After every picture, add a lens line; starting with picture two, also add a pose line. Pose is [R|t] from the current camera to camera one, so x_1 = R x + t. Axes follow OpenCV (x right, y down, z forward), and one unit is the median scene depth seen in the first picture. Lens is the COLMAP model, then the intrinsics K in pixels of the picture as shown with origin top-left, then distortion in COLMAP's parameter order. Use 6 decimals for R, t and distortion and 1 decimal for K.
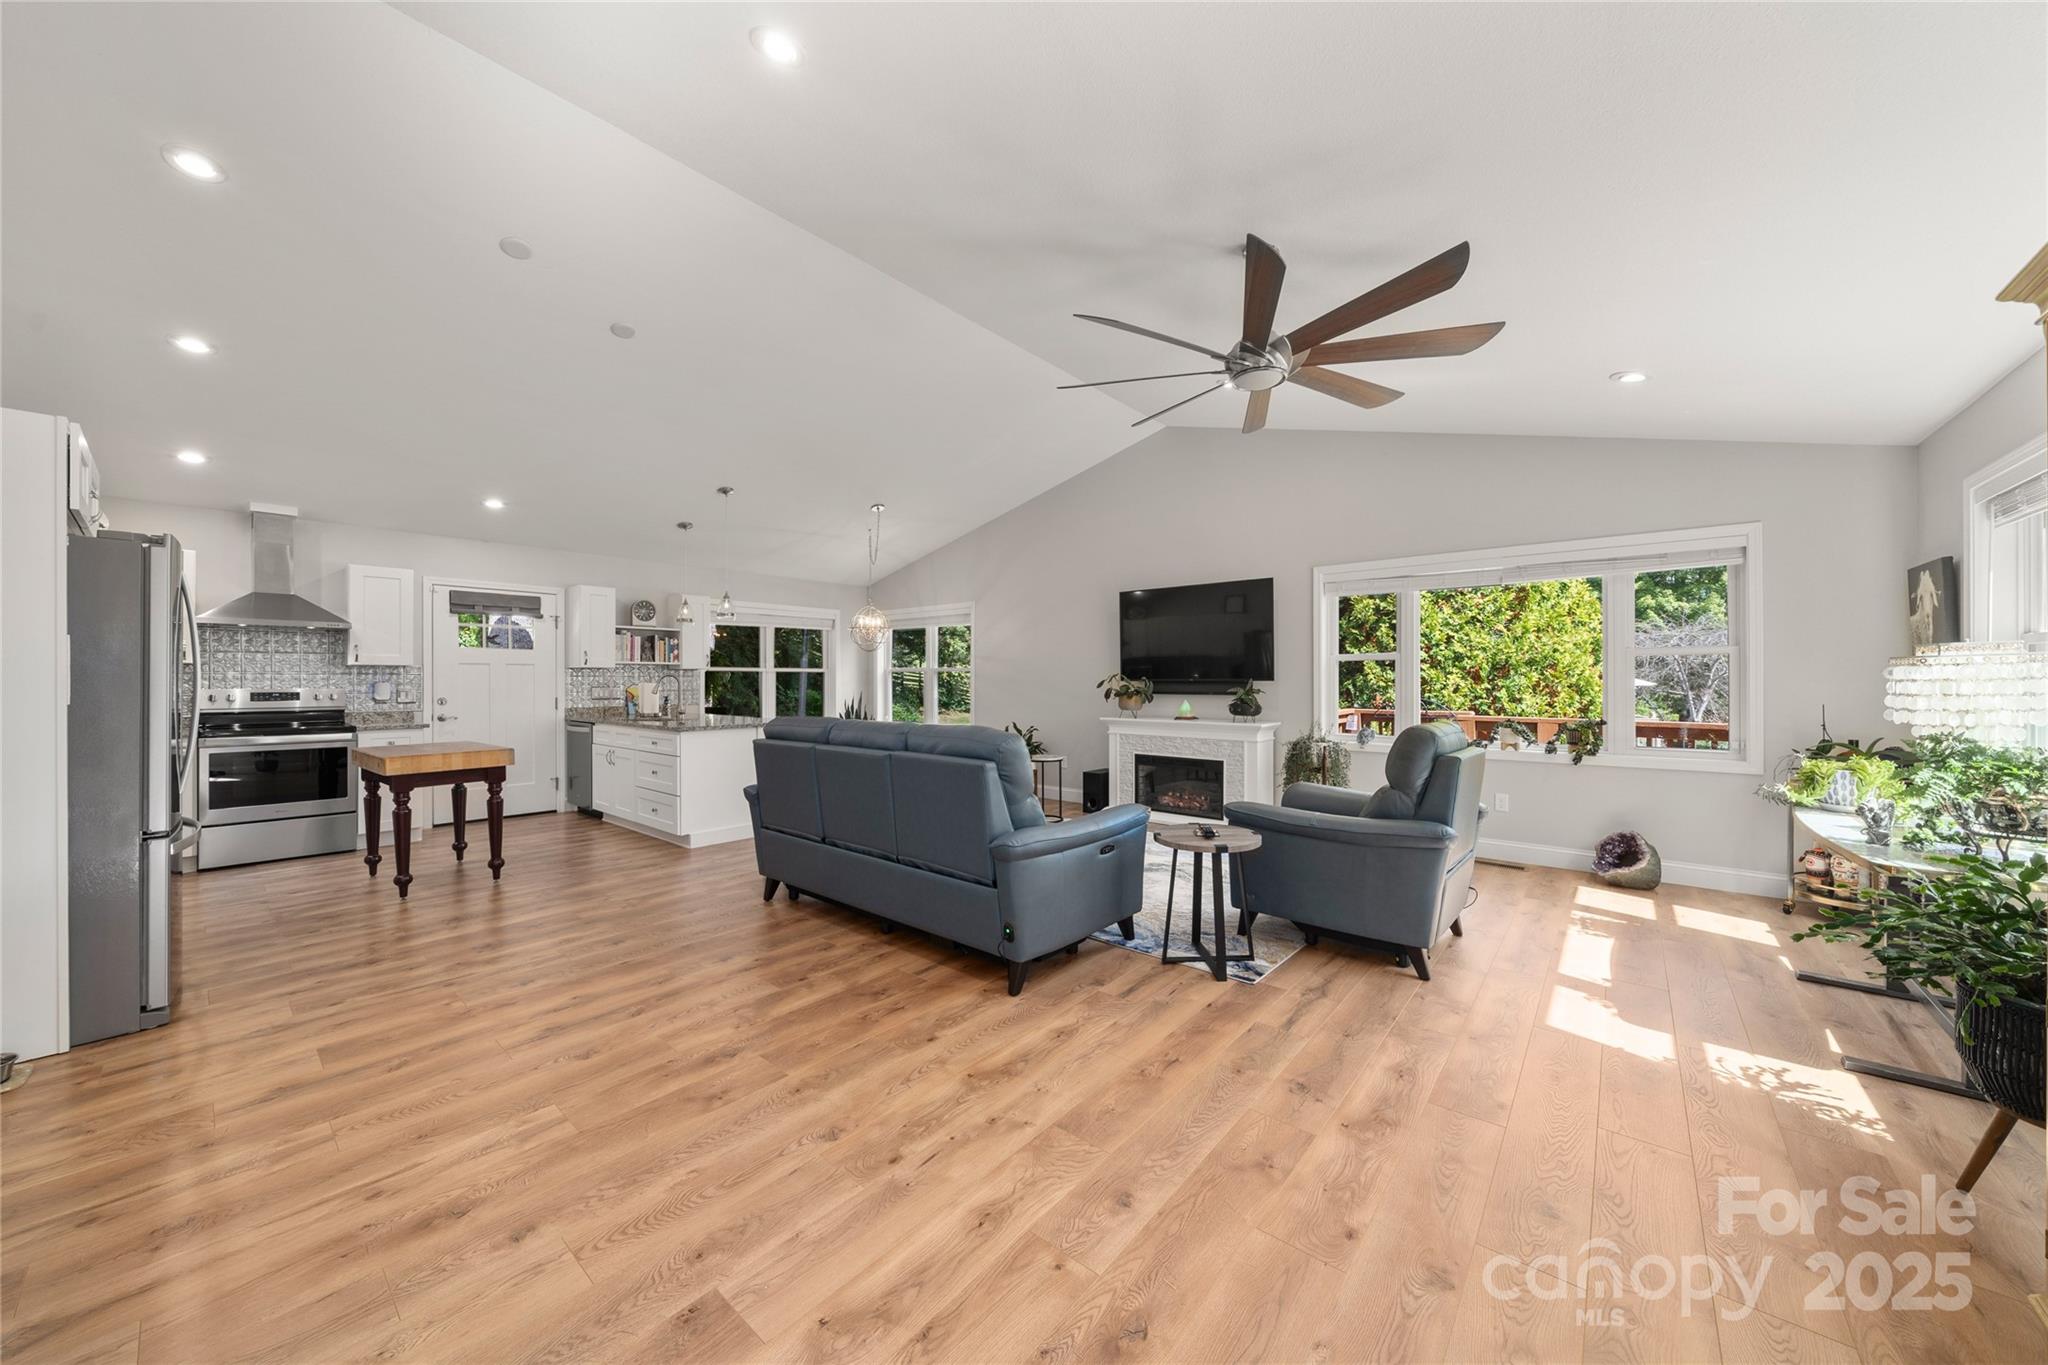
lens RADIAL K [[722.5, 0, 1019.8], [0, 722.5, 686.7], [0, 0, 1]] dist [-0.006465, 0.000102]
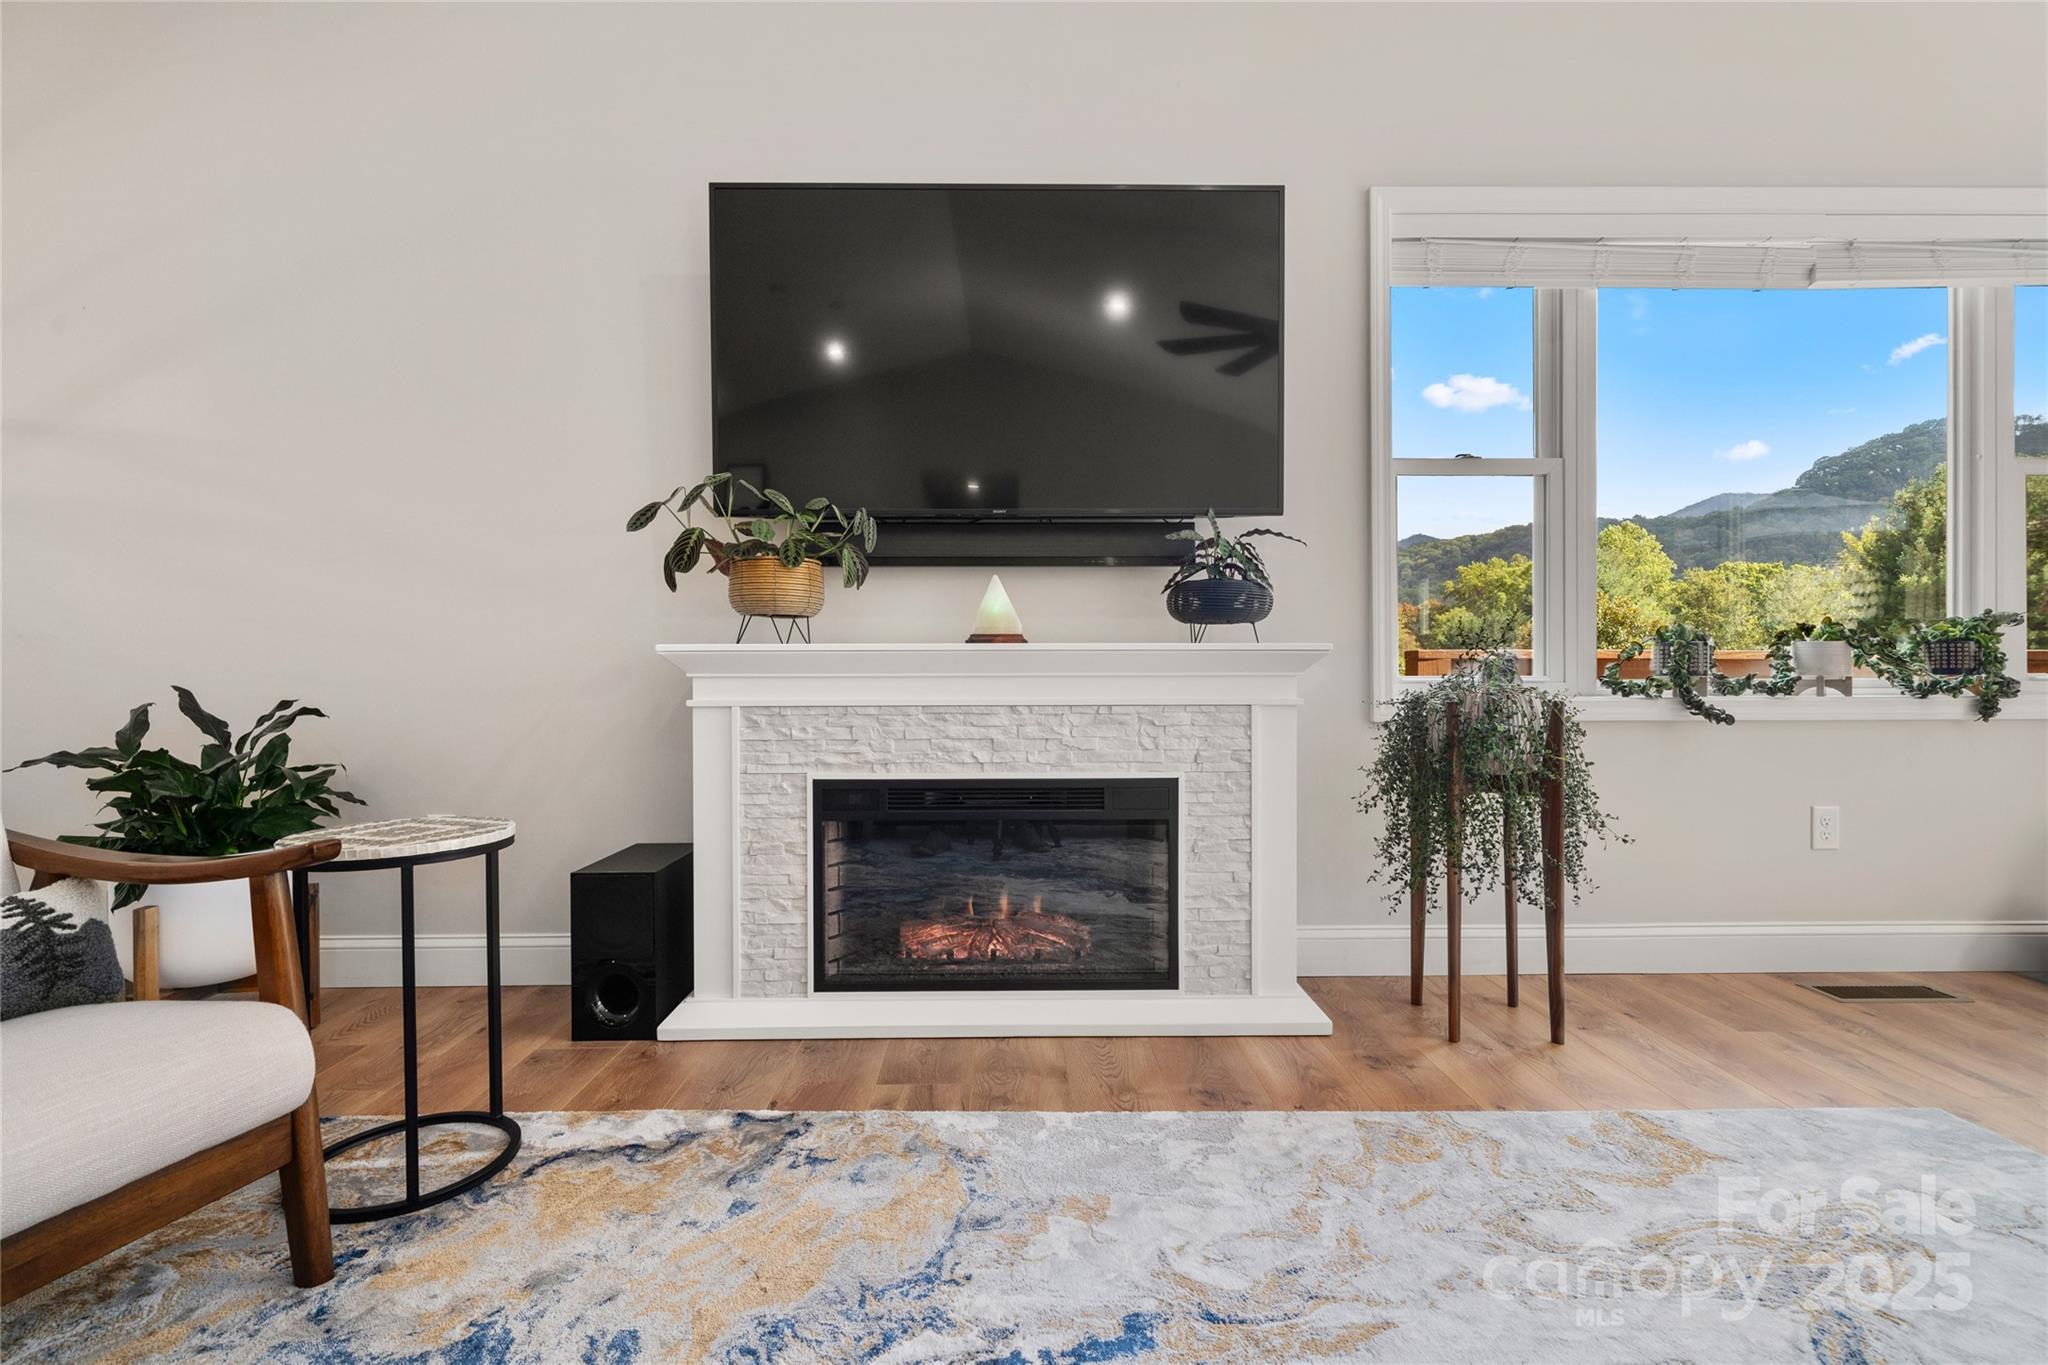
lens RADIAL K [[939.0, 0, 1024.0], [0, 939.0, 682.5], [0, 0, 1]] dist [0.002486, 0.000135]
pose [[0.743259, -0.006714, 0.668971, -0.010193], [0.009526, 0.999954, -0.000548, 0.056899], [-0.668936, 0.006780, 0.743289, 0.677685]]
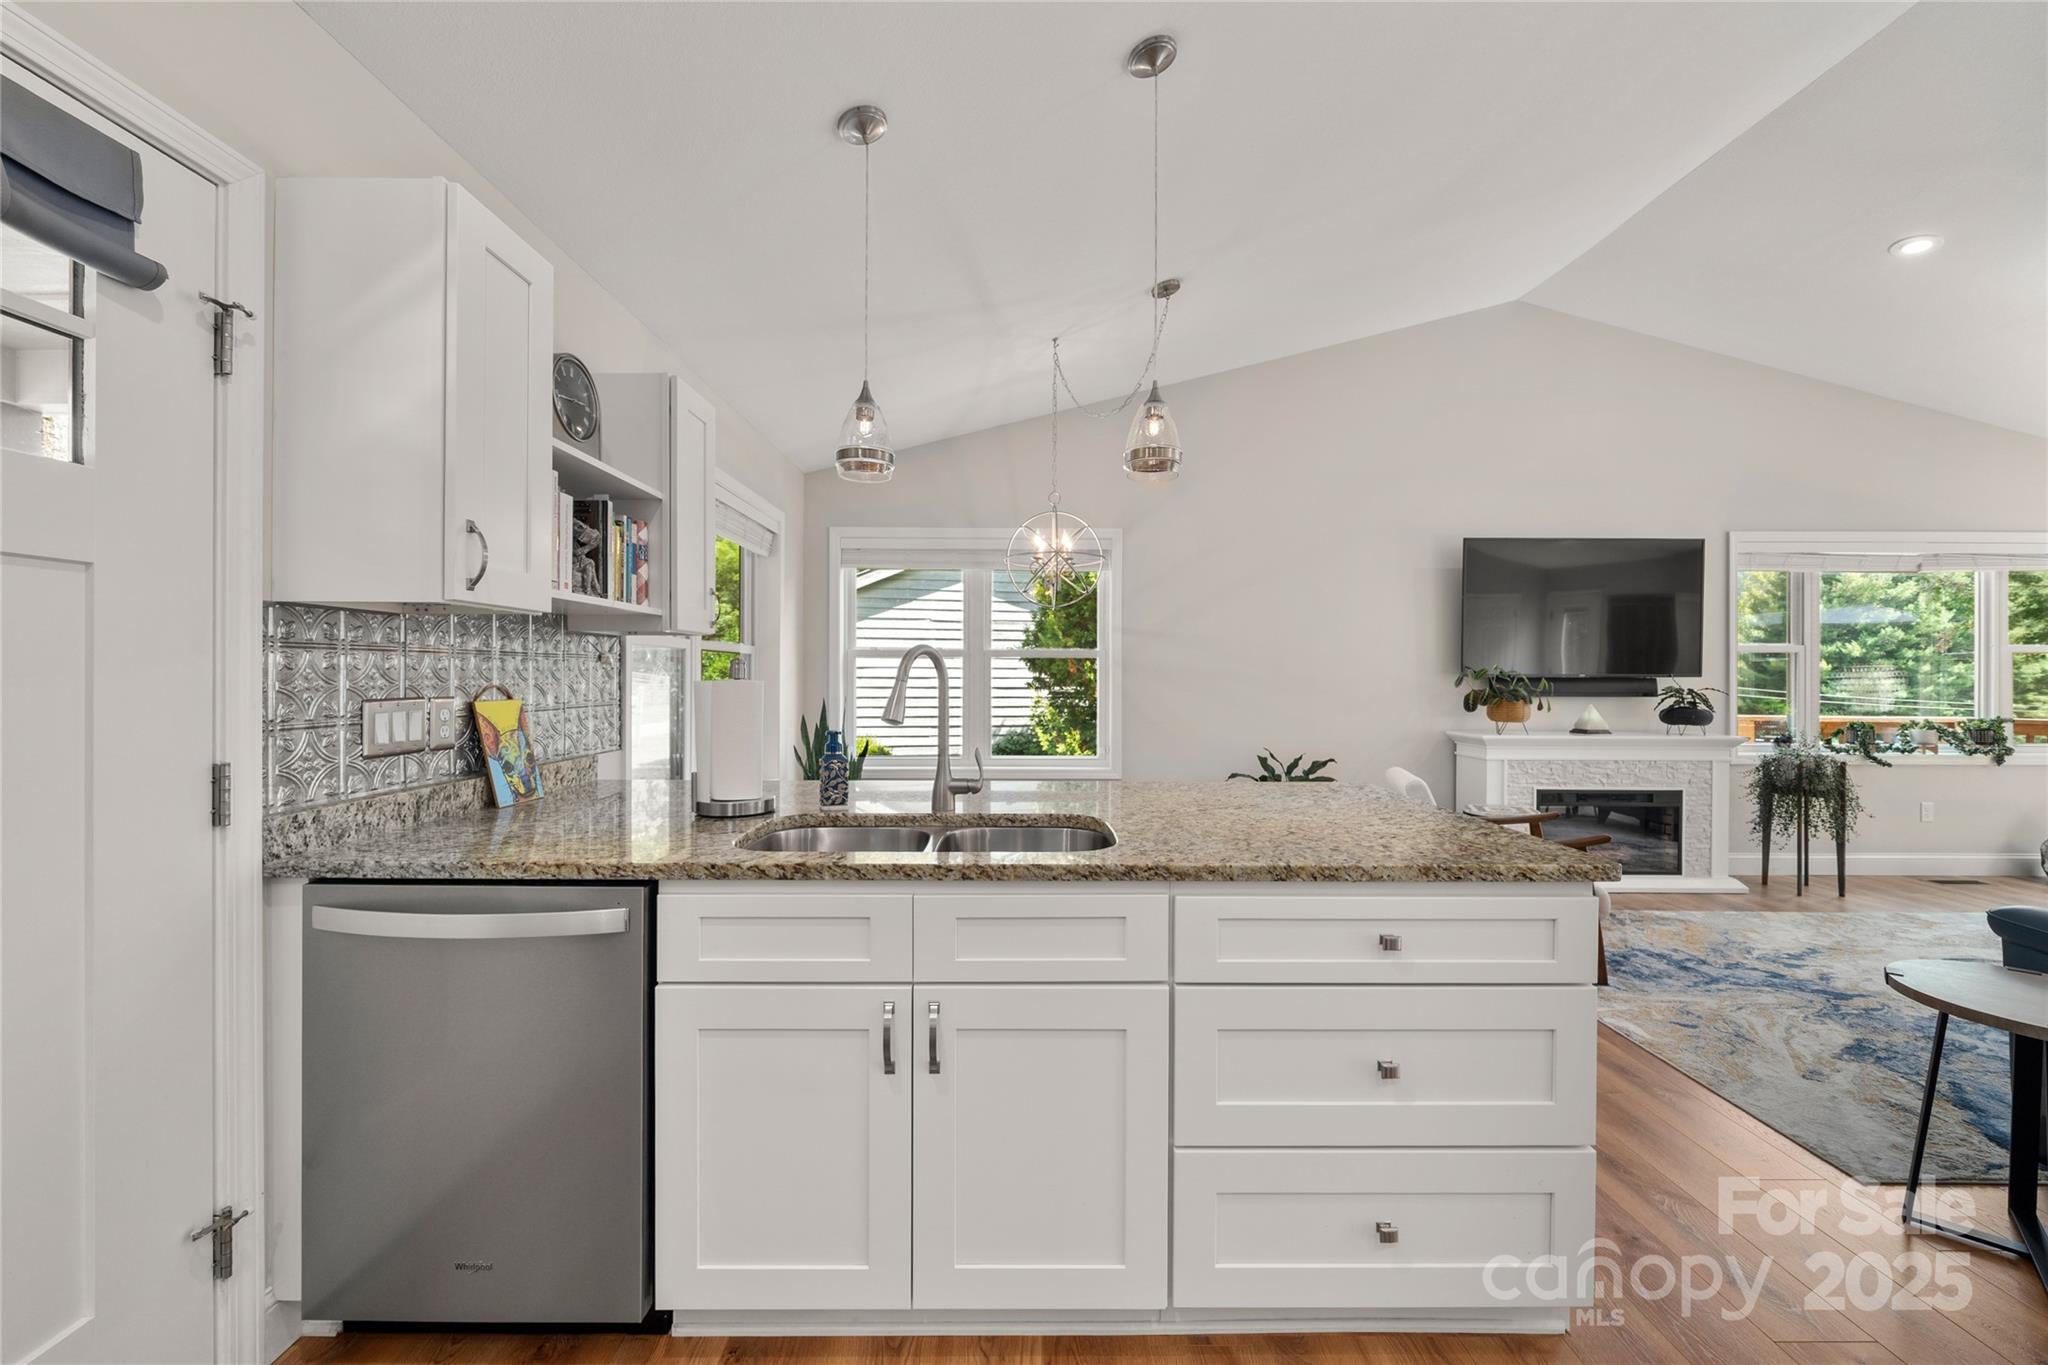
lens RADIAL K [[795.8, 0, 1025.9], [0, 795.8, 677.4], [0, 0, 1]] dist [-0.002493, -0.000069]
pose [[0.753075, 0.002715, 0.657929, -0.638046], [0.002780, 0.999969, -0.007308, -0.004167], [-0.657929, 0.007332, 0.753045, 0.741089]]
